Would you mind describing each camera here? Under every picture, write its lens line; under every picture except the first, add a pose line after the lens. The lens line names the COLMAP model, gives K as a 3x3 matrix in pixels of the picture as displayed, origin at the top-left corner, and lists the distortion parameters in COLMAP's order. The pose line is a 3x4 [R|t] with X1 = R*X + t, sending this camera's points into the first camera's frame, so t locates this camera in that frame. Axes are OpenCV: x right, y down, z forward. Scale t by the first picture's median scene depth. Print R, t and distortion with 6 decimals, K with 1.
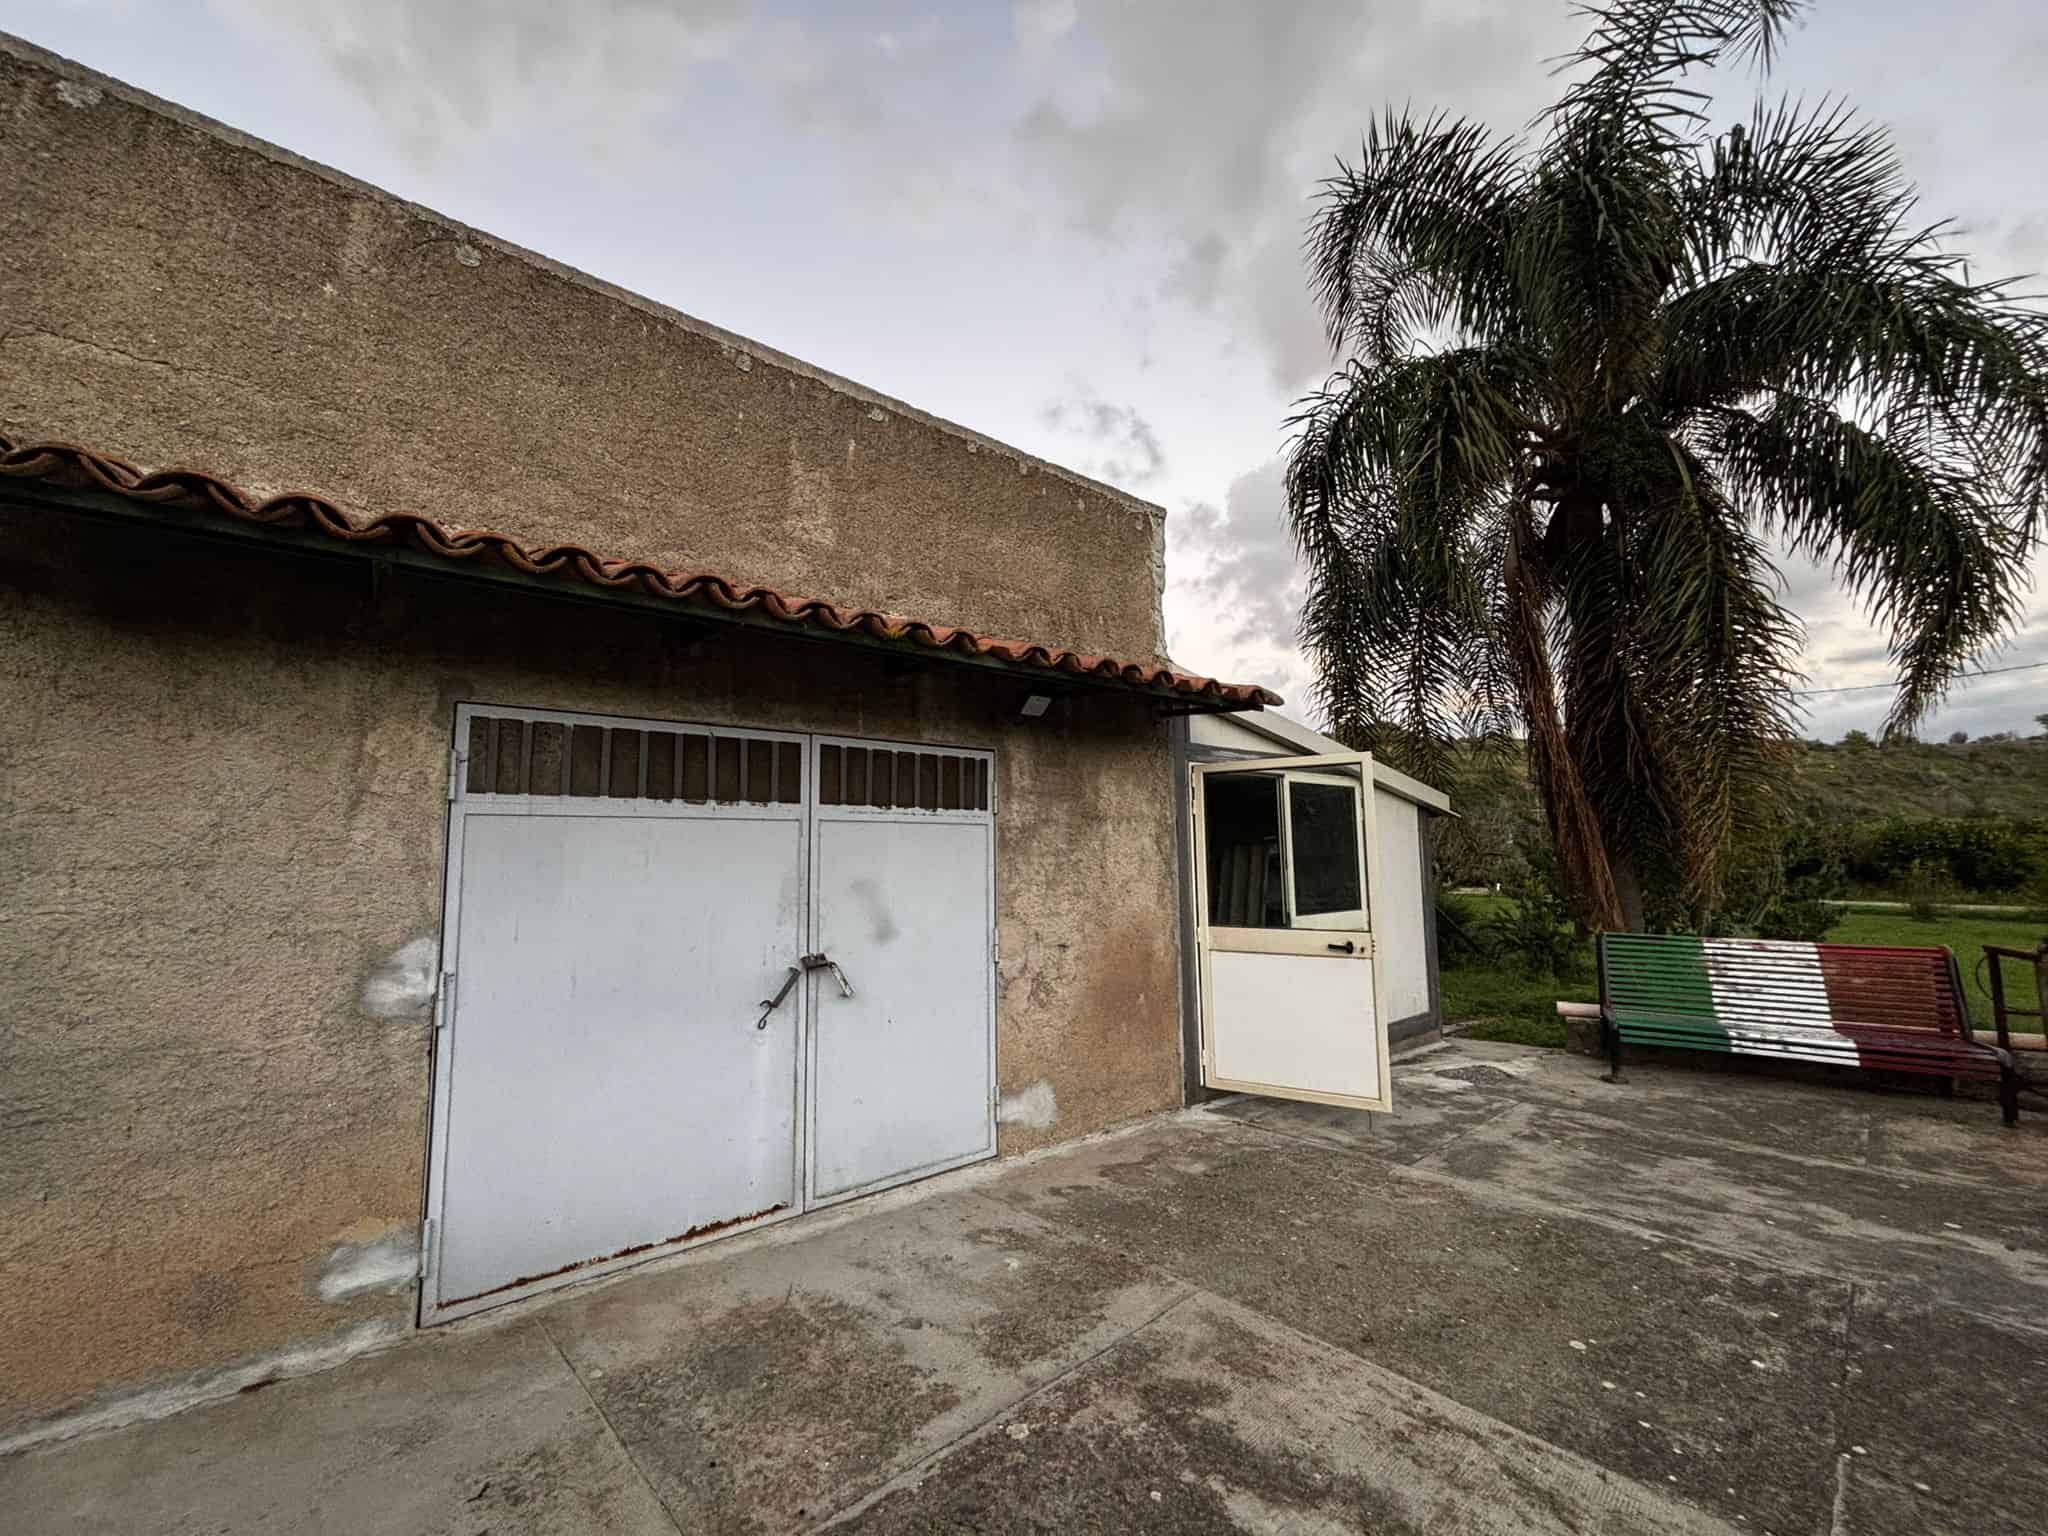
lens RADIAL K [[825.8, 0, 1025.0], [0, 825.8, 773.4], [0, 0, 1]] dist [-0.002257, -0.000908]
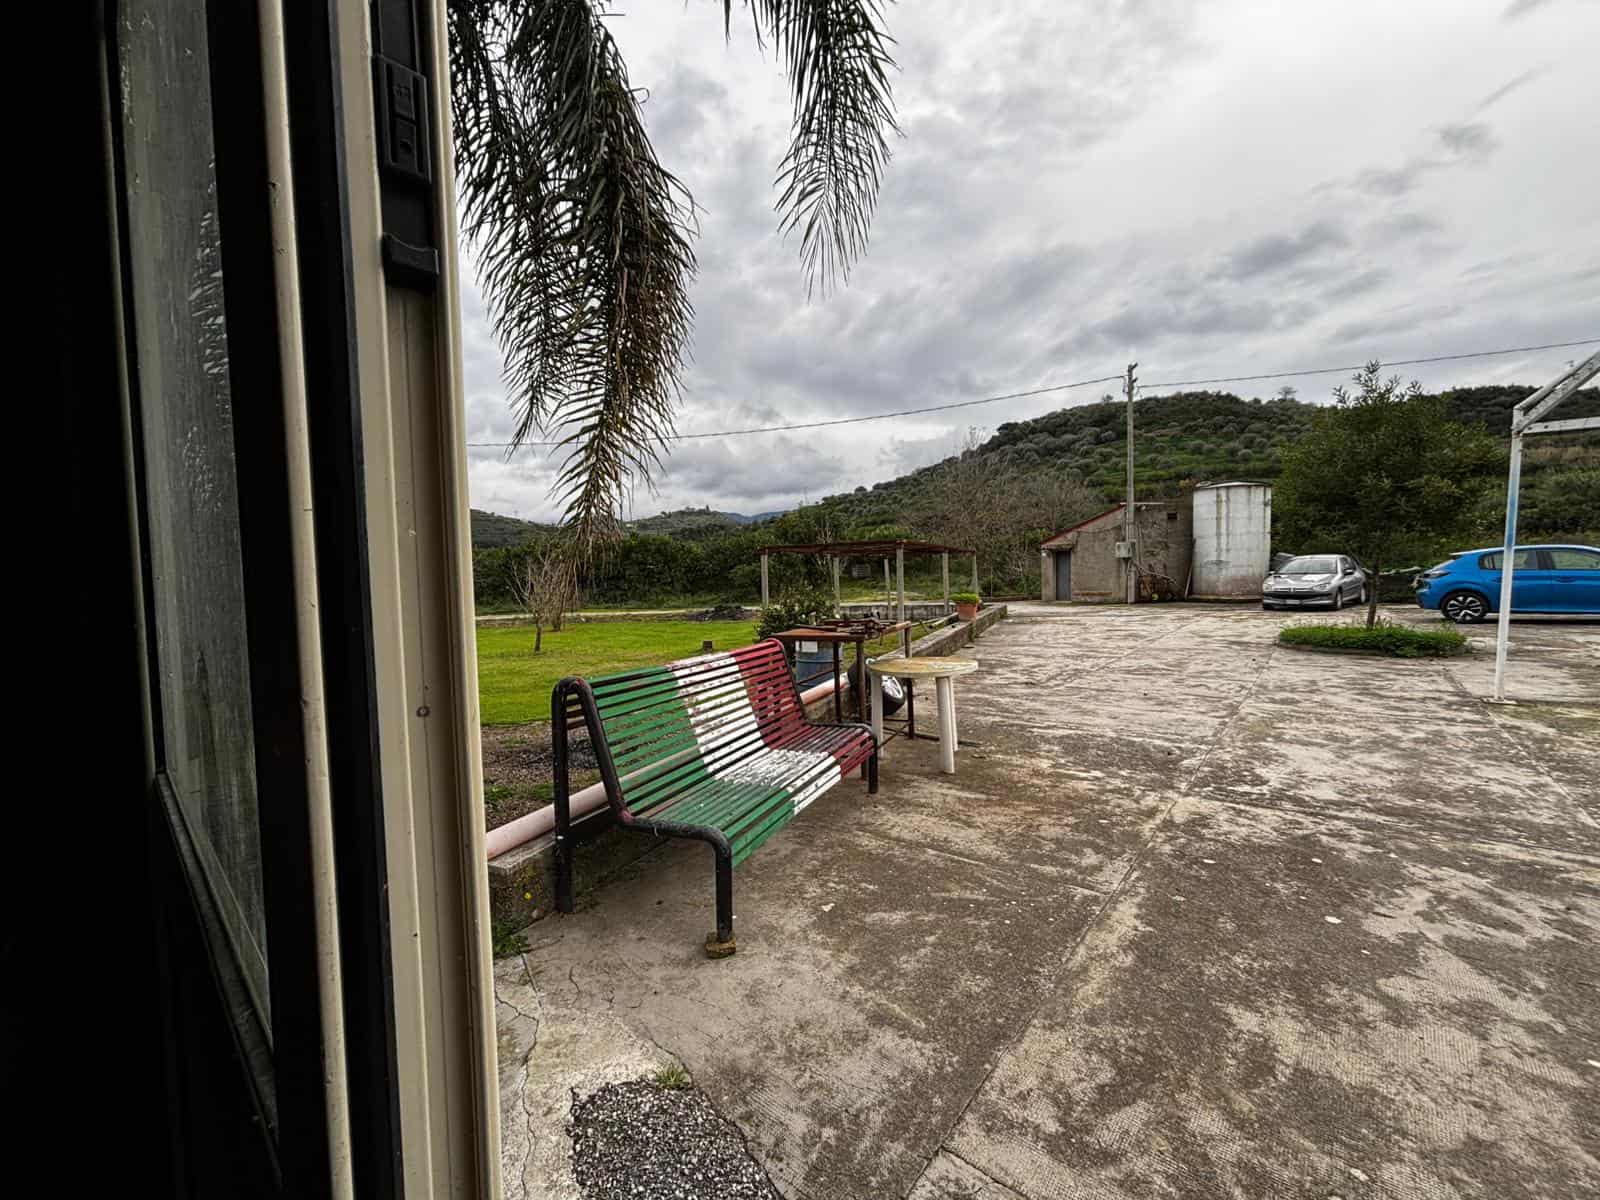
lens RADIAL K [[652.7, 0, 796.4], [0, 652.7, 601.1], [0, 0, 1]] dist [0.002388, 0.000218]
pose [[-0.097391, -0.038535, 0.994500, 0.281550], [-0.064000, 0.997424, 0.032380, 0.124558], [-0.993186, -0.060494, -0.099606, 1.000152]]
